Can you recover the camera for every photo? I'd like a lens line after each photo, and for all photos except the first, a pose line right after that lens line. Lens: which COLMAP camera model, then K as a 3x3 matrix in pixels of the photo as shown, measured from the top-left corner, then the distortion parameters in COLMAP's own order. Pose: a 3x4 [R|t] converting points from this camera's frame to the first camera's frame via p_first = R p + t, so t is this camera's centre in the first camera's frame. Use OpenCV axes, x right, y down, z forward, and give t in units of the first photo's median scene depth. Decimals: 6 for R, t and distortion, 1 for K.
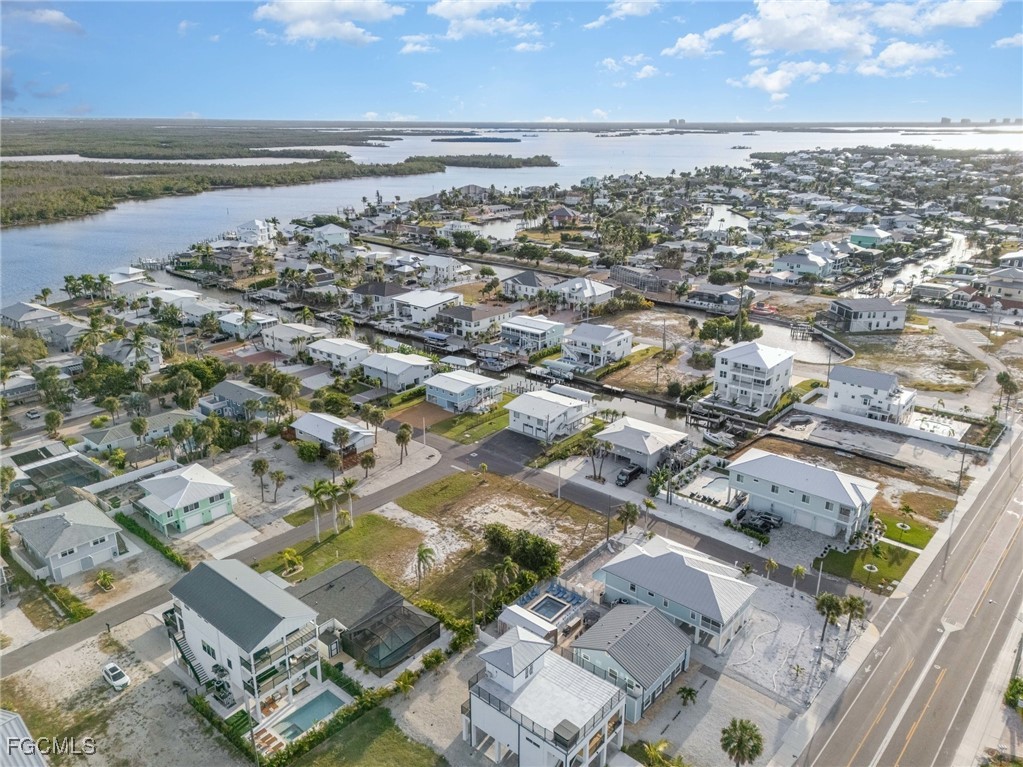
lens RADIAL K [[741.1, 0, 513.4], [0, 741.1, 382.2], [0, 0, 1]] dist [0.112928, -0.141238]
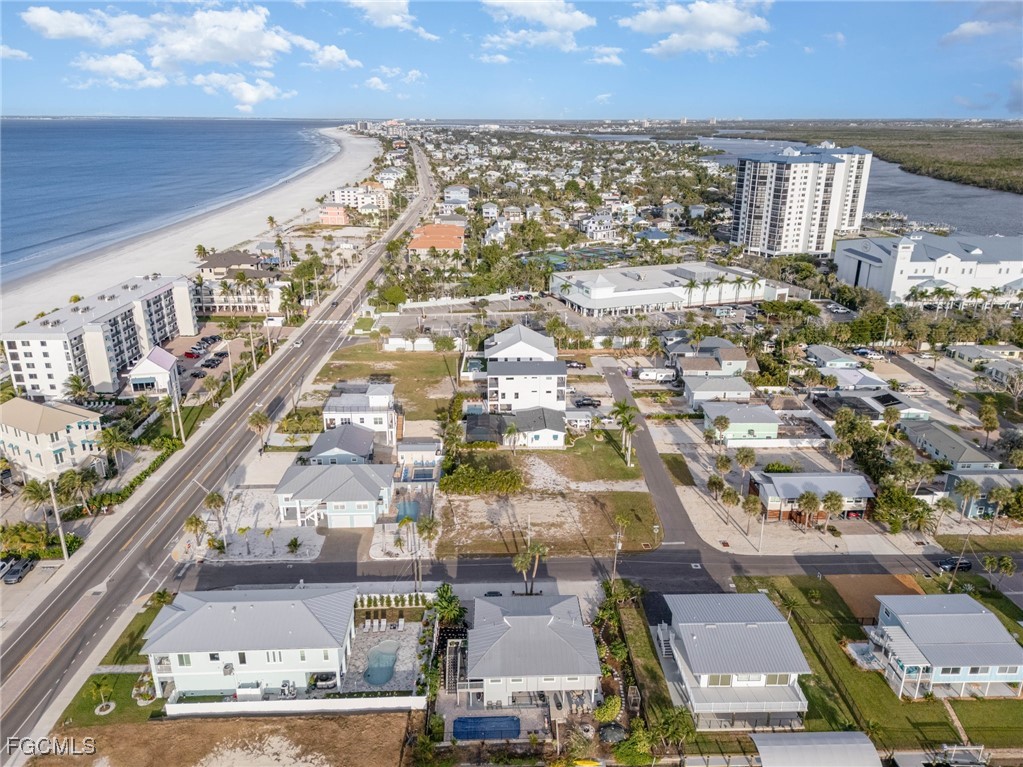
lens RADIAL K [[741.1, 0, 513.4], [0, 741.1, 382.2], [0, 0, 1]] dist [0.112928, -0.141238]
pose [[-0.739596, 0.217199, -0.637042, 0.402657], [-0.228064, 0.809629, 0.540821, -0.320484], [0.633233, 0.545276, -0.549263, 0.946297]]
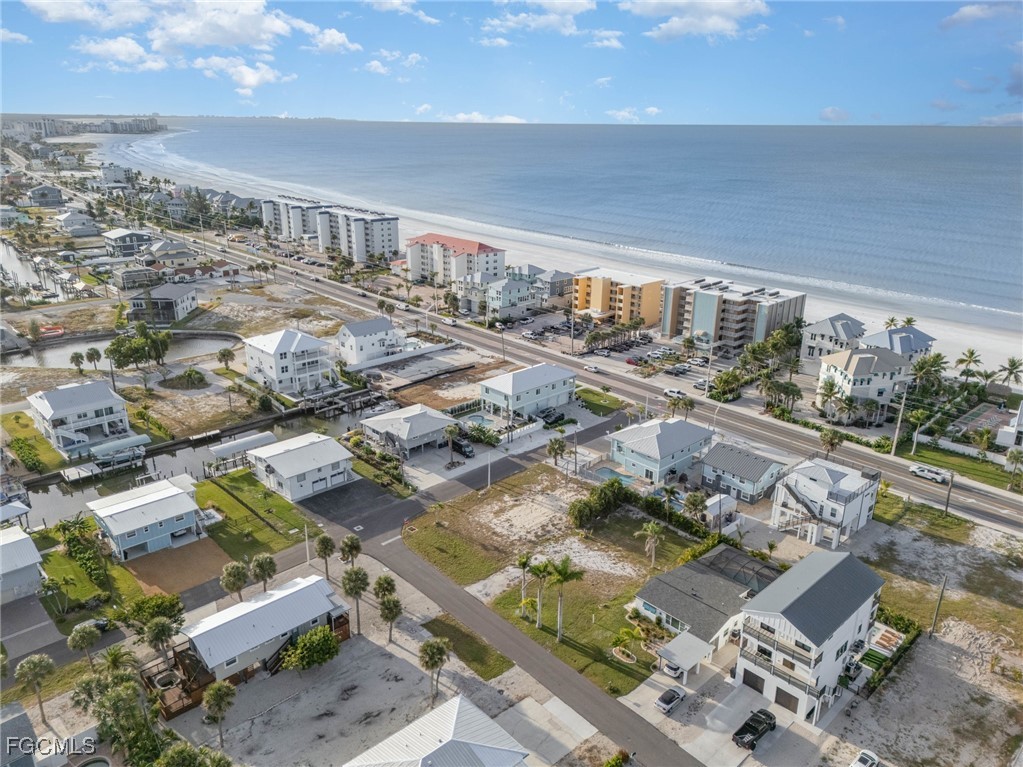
lens RADIAL K [[741.1, 0, 513.4], [0, 741.1, 382.2], [0, 0, 1]] dist [0.112928, -0.141238]
pose [[0.104549, -0.331033, 0.937810, -0.574211], [0.318144, 0.904559, 0.283828, -0.168667], [-0.942260, 0.268684, 0.199887, 0.514290]]
